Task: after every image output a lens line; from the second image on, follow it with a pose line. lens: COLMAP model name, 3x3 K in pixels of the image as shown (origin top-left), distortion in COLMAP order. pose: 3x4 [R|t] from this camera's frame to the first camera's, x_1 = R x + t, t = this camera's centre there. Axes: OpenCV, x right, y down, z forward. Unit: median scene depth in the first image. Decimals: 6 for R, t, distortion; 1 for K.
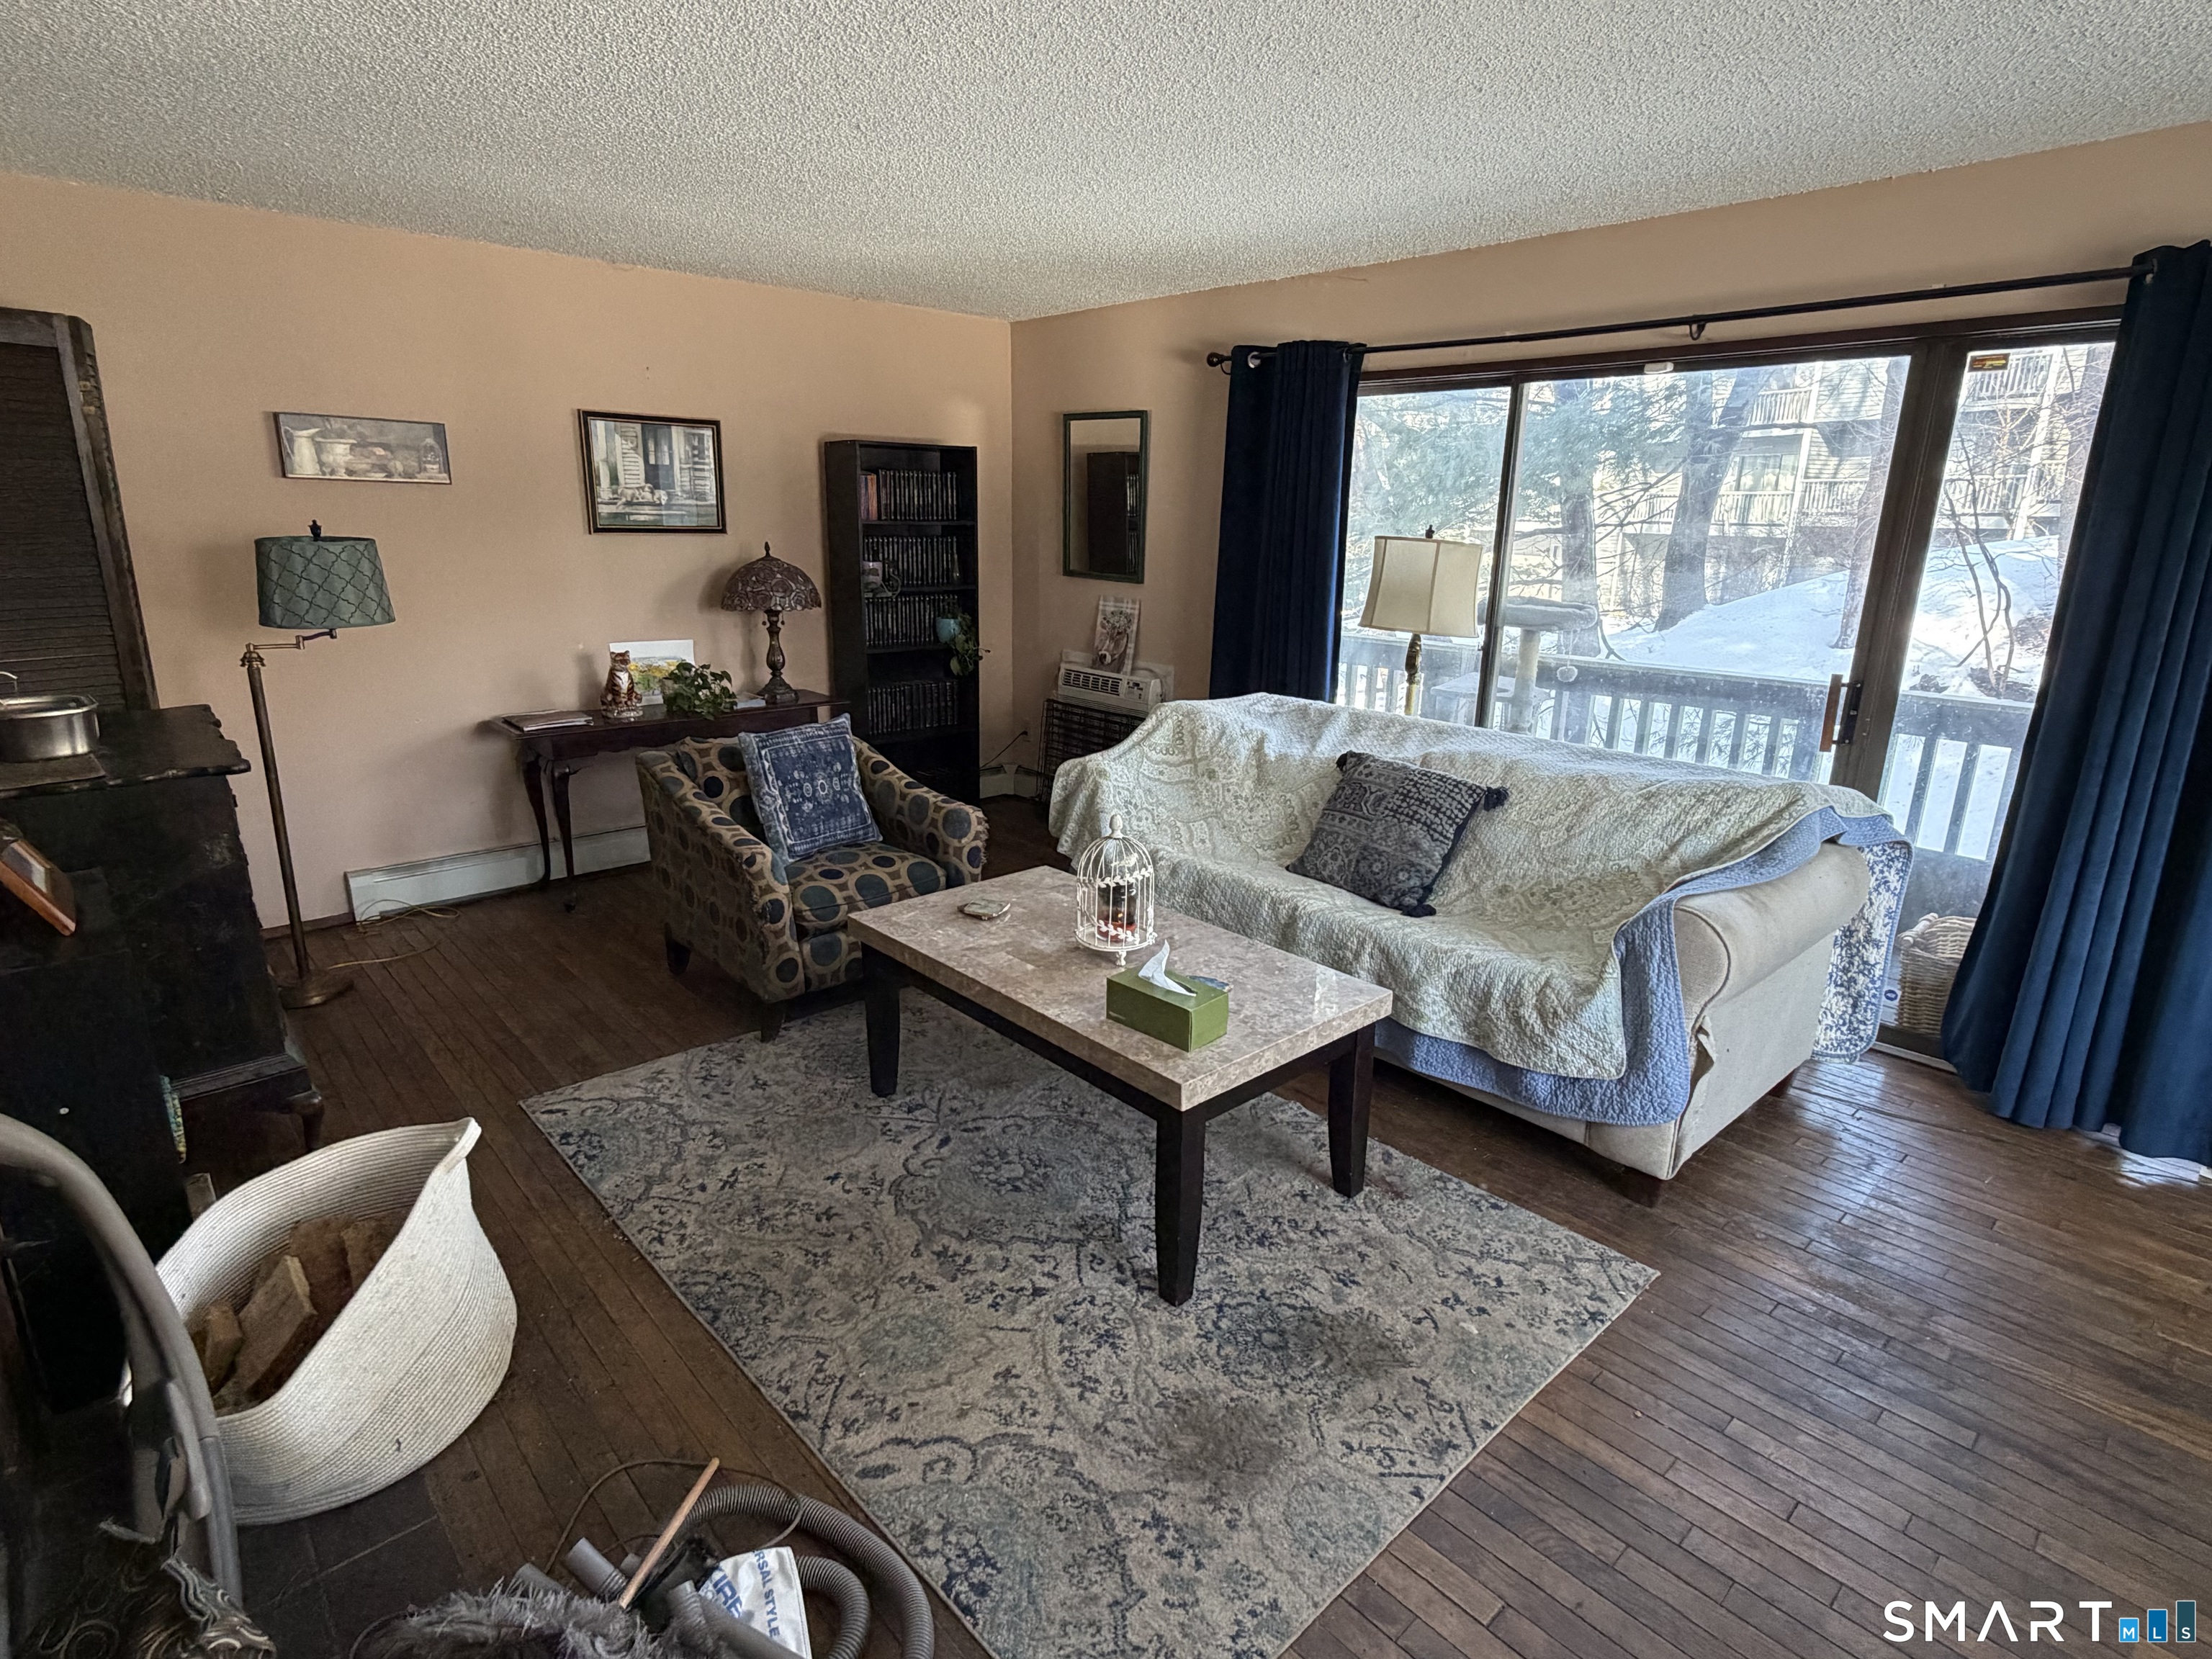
lens RADIAL K [[1144.0, 0, 1108.1], [0, 1144.0, 828.7], [0, 0, 1]] dist [-0.001038, 0.000068]
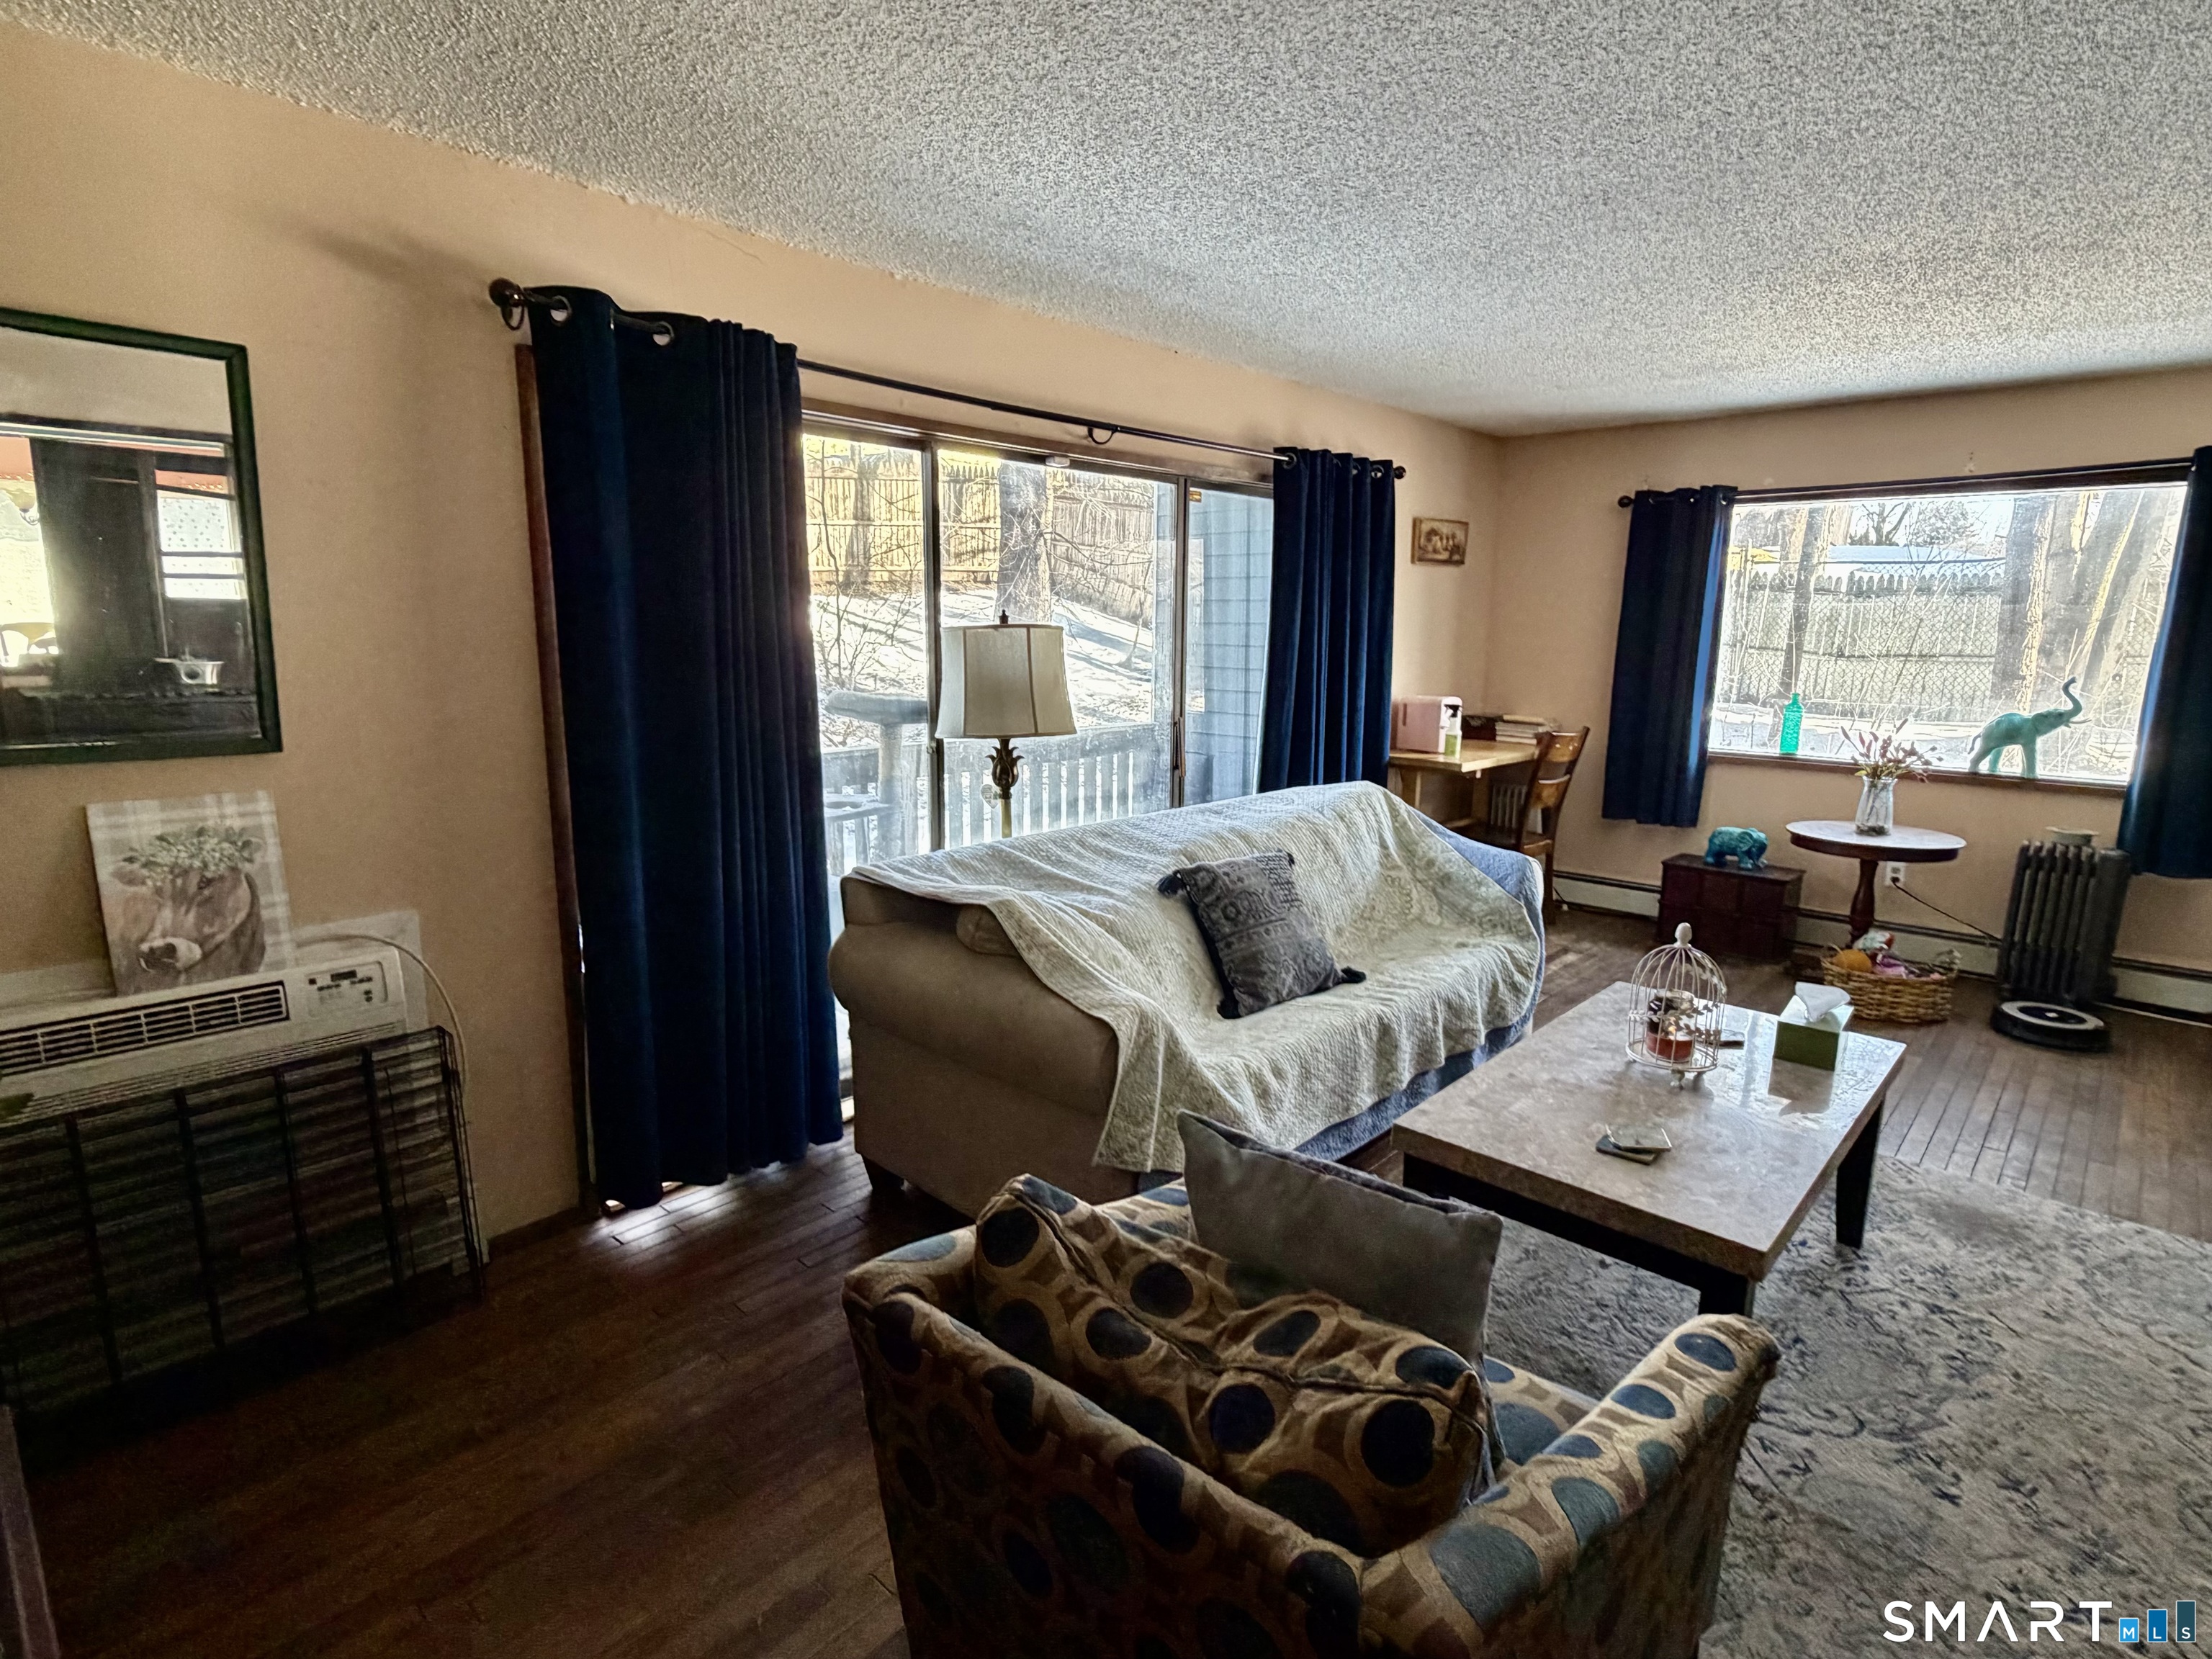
lens RADIAL K [[1144.0, 0, 1103.0], [0, 1144.0, 831.7], [0, 0, 1]] dist [-0.001038, 0.000068]
pose [[-0.081933, -0.201109, 0.976136, -0.642570], [0.255900, 0.942348, 0.215627, -0.306261], [-0.963225, 0.267461, -0.025745, 1.111807]]
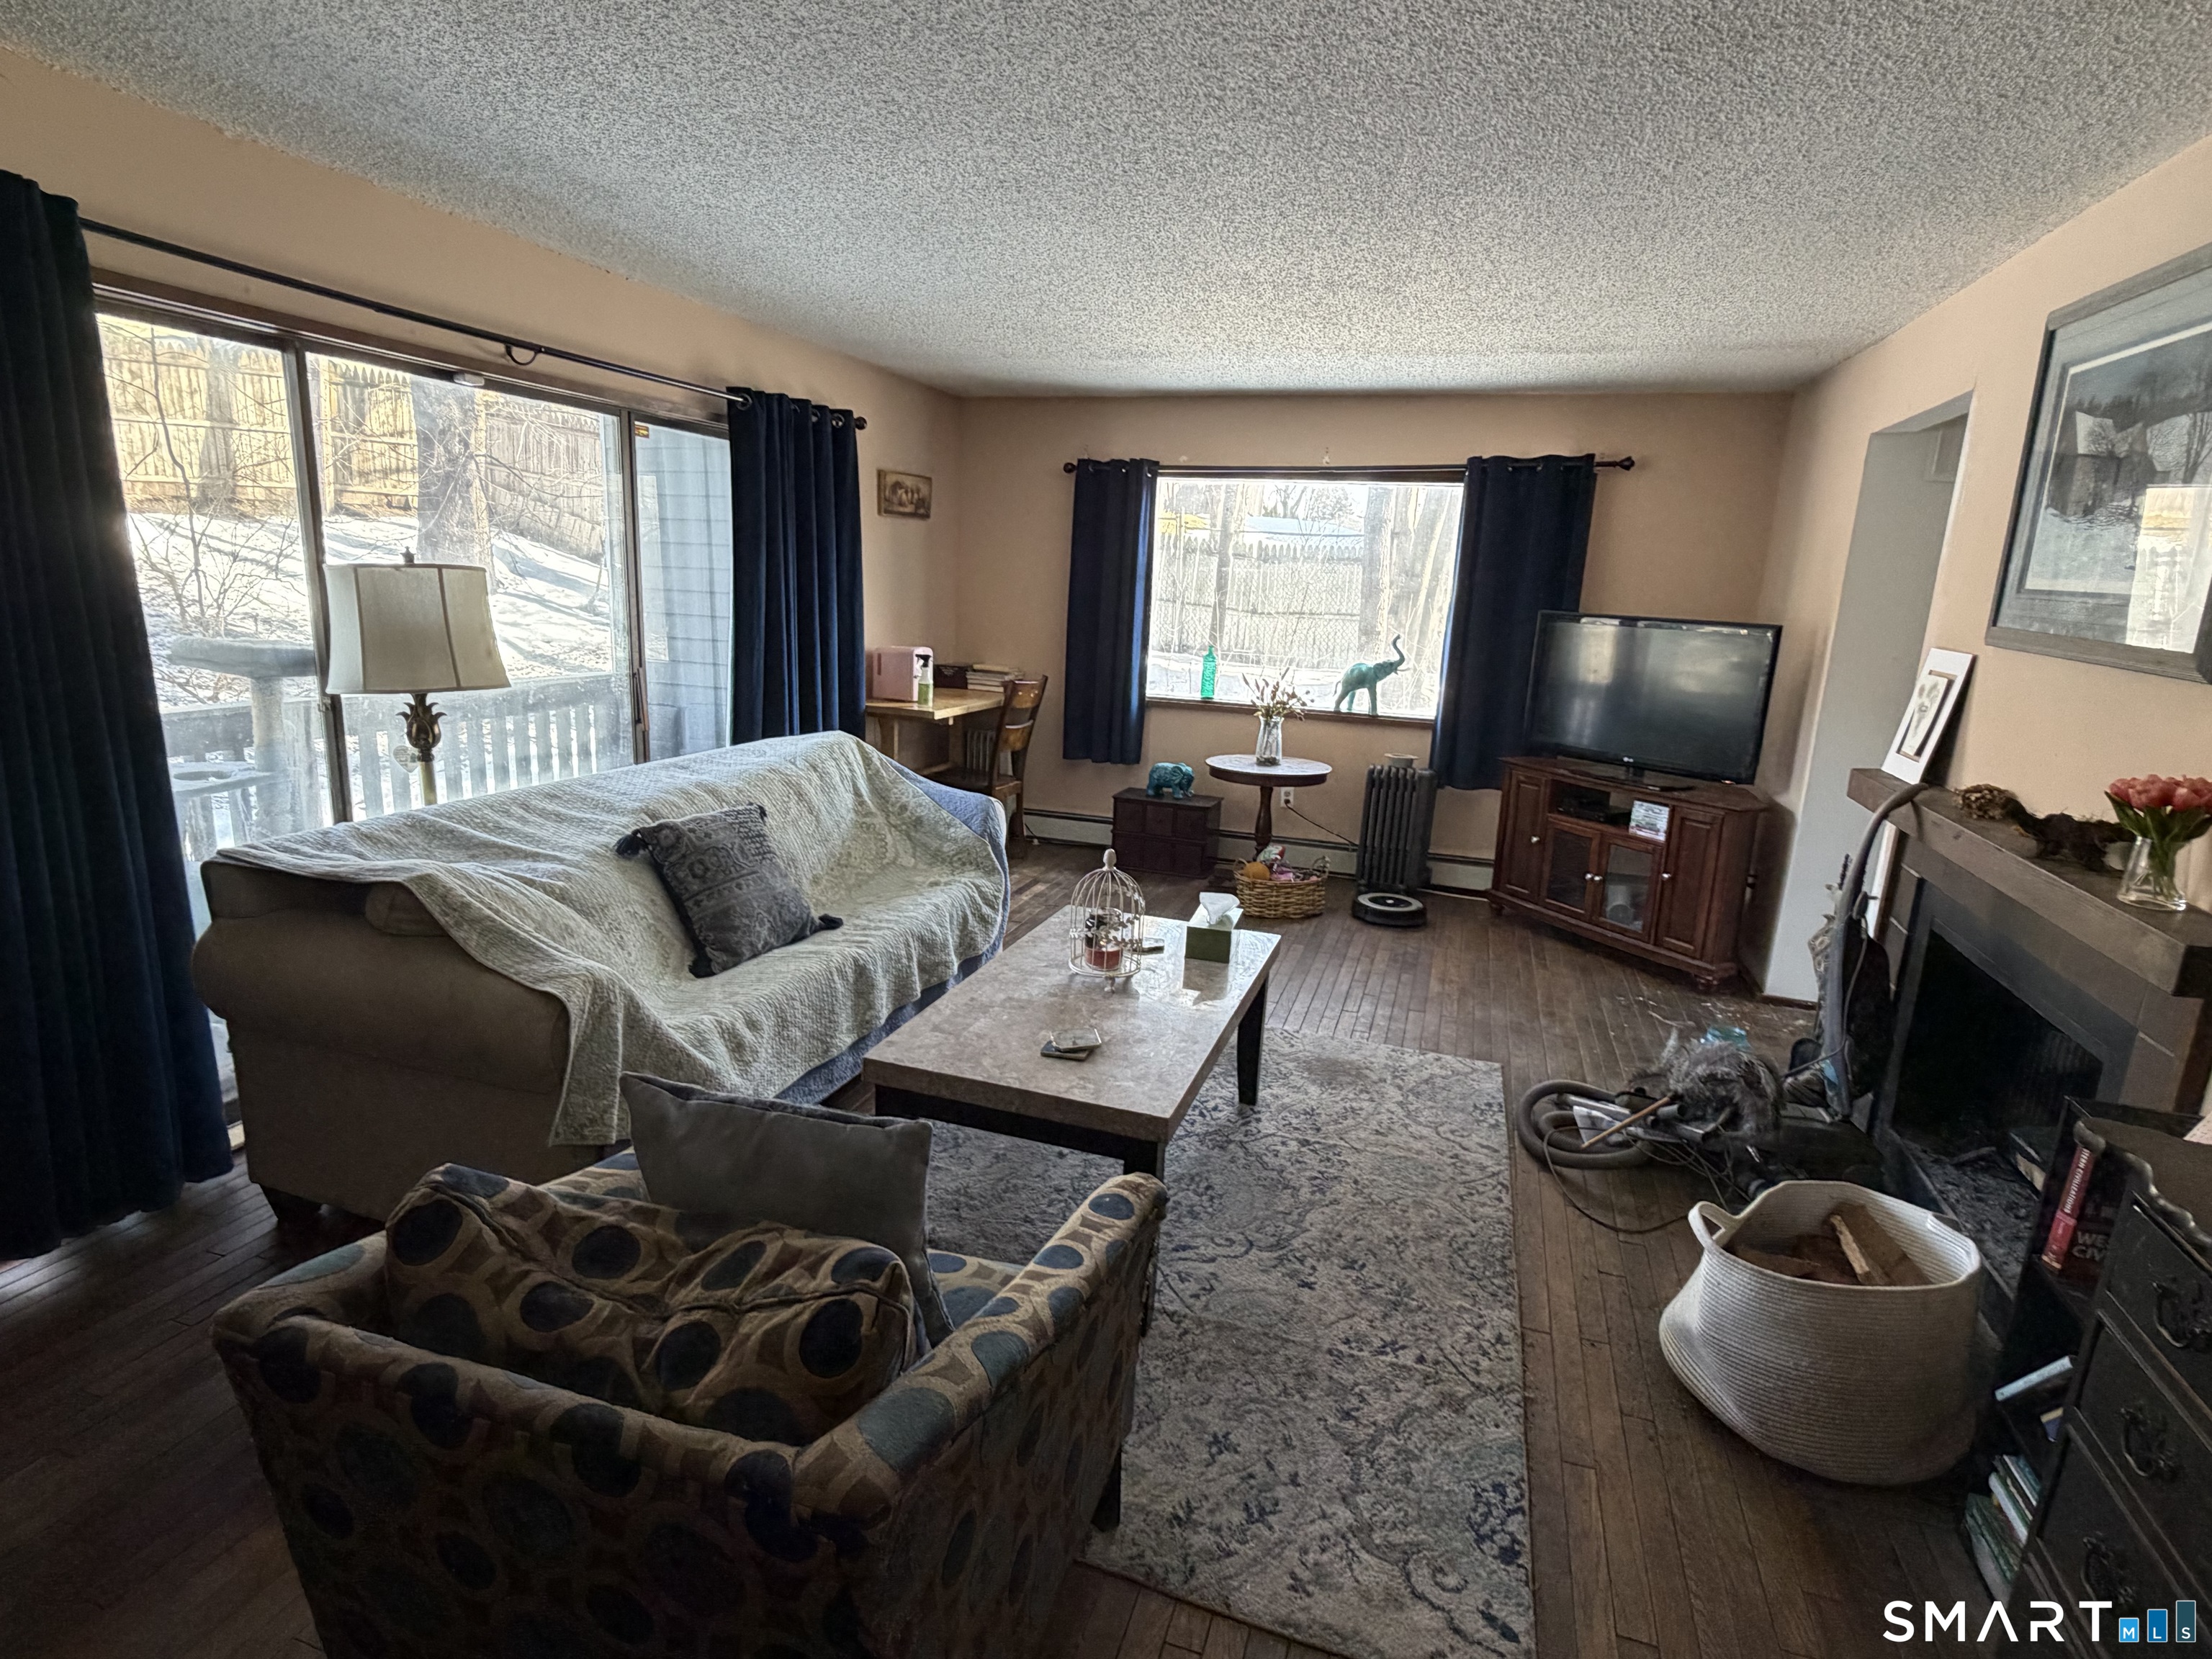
lens RADIAL K [[1144.0, 0, 1101.6], [0, 1144.0, 831.0], [0, 0, 1]] dist [-0.001038, 0.000068]
pose [[-0.488703, -0.225841, 0.842713, -0.669971], [0.182842, 0.917953, 0.352037, -0.306526], [-0.853076, 0.326125, -0.407313, 1.093095]]
